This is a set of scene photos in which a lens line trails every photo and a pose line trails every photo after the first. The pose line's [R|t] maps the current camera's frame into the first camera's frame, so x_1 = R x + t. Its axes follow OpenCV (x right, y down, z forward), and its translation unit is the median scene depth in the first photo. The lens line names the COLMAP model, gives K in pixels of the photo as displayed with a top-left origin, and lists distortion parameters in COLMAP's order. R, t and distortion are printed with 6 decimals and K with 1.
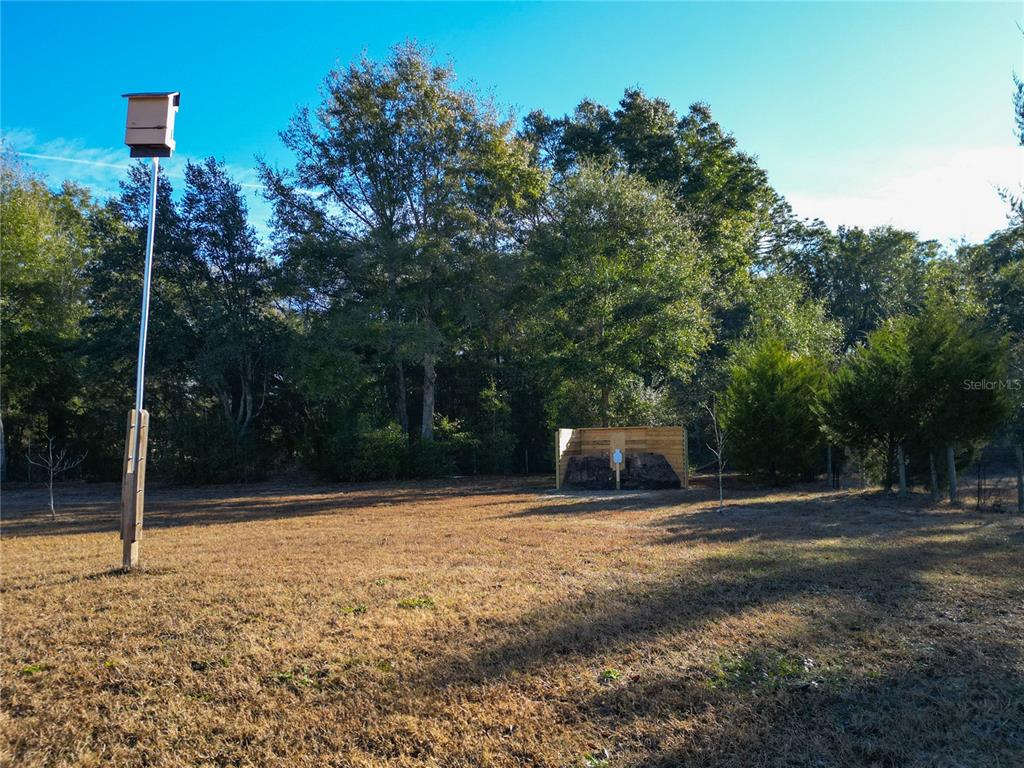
lens RADIAL K [[727.1, 0, 509.3], [0, 727.1, 378.8], [0, 0, 1]] dist [0.047413, -0.049963]
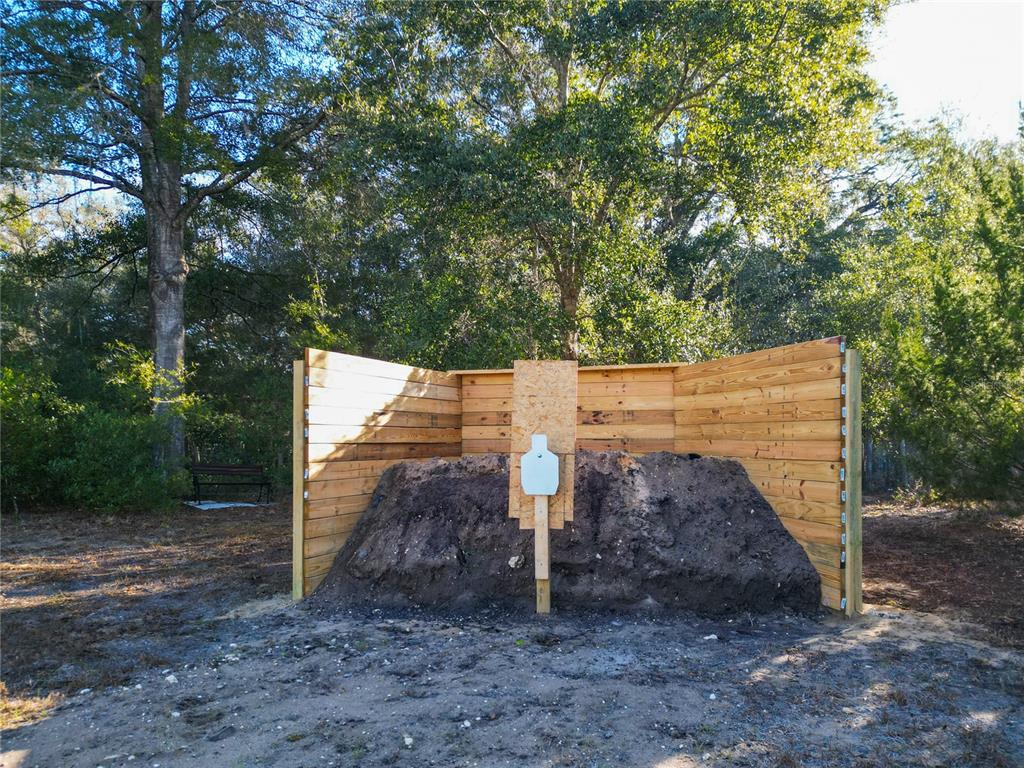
lens RADIAL K [[727.1, 0, 509.3], [0, 727.1, 378.8], [0, 0, 1]] dist [0.047413, -0.049963]
pose [[0.998765, 0.007569, -0.049095, 0.144865], [-0.007520, 0.999971, 0.001184, 0.076372], [0.049103, -0.000814, 0.998793, 0.749439]]
